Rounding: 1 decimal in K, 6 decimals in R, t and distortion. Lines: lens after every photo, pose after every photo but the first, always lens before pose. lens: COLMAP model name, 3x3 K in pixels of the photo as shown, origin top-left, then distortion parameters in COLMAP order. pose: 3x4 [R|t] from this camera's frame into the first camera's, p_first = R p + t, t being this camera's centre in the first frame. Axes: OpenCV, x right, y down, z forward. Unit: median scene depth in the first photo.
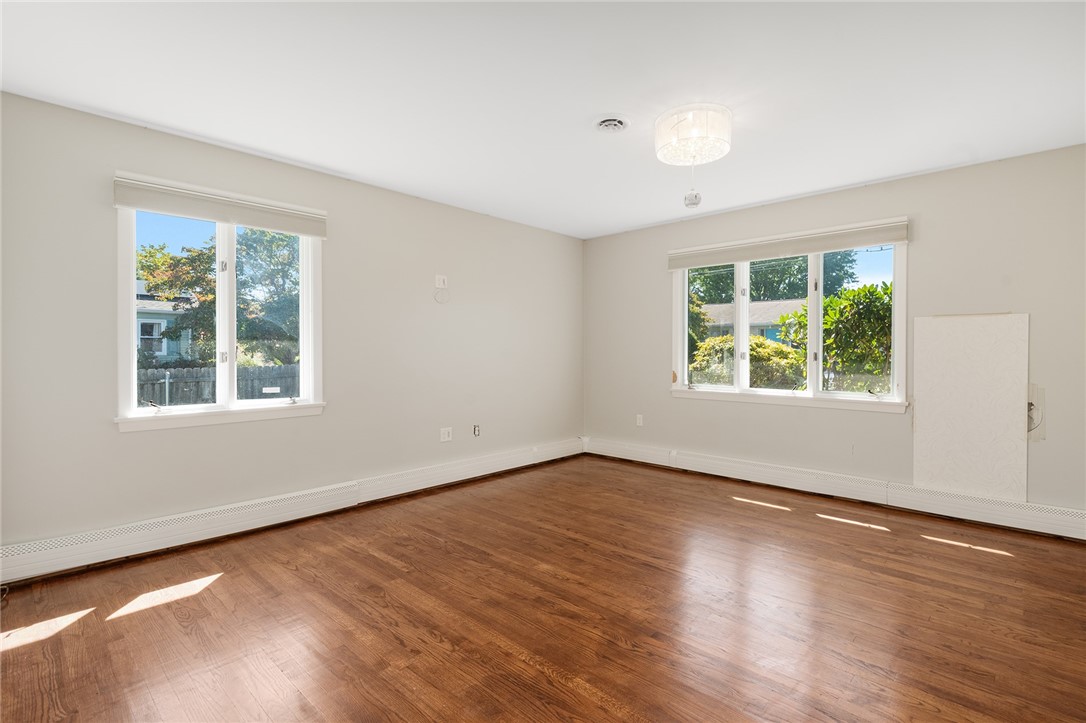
lens RADIAL K [[515.2, 0, 543.5], [0, 515.2, 352.3], [0, 0, 1]] dist [-0.019644, -0.001026]
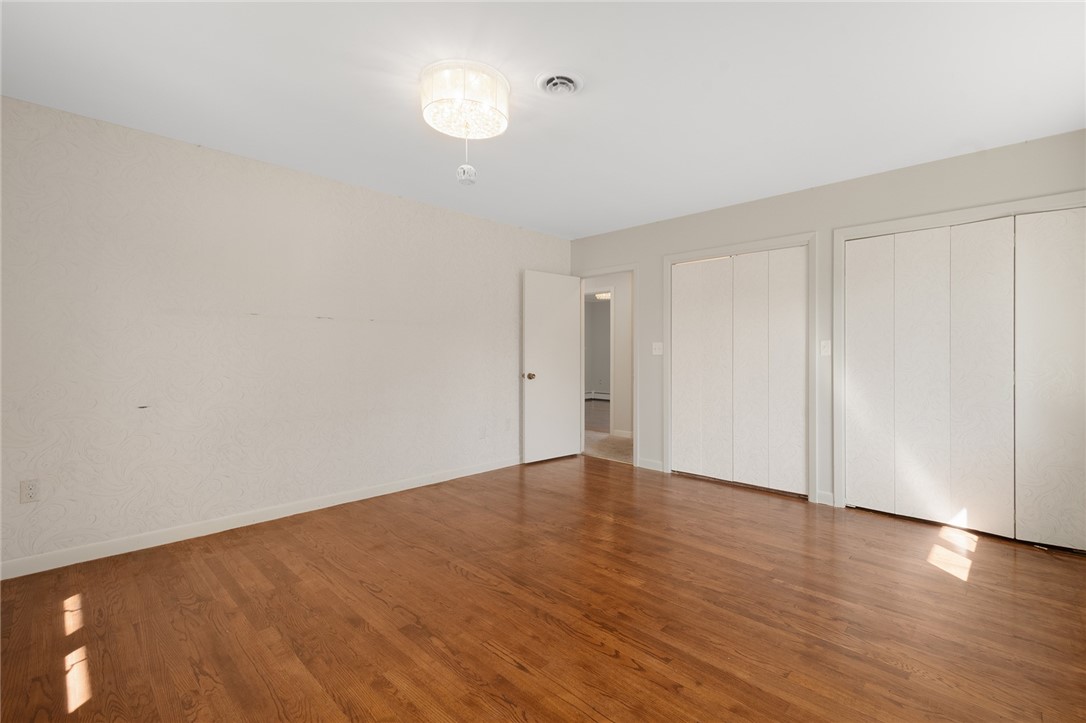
lens RADIAL K [[481.1, 0, 543.9], [0, 481.1, 356.7], [0, 0, 1]] dist [0.009723, -0.000426]
pose [[-0.999626, -0.001662, 0.027299, 0.153830], [-0.001448, 0.999968, 0.007874, 0.001721], [-0.027311, 0.007832, -0.999596, 2.043752]]
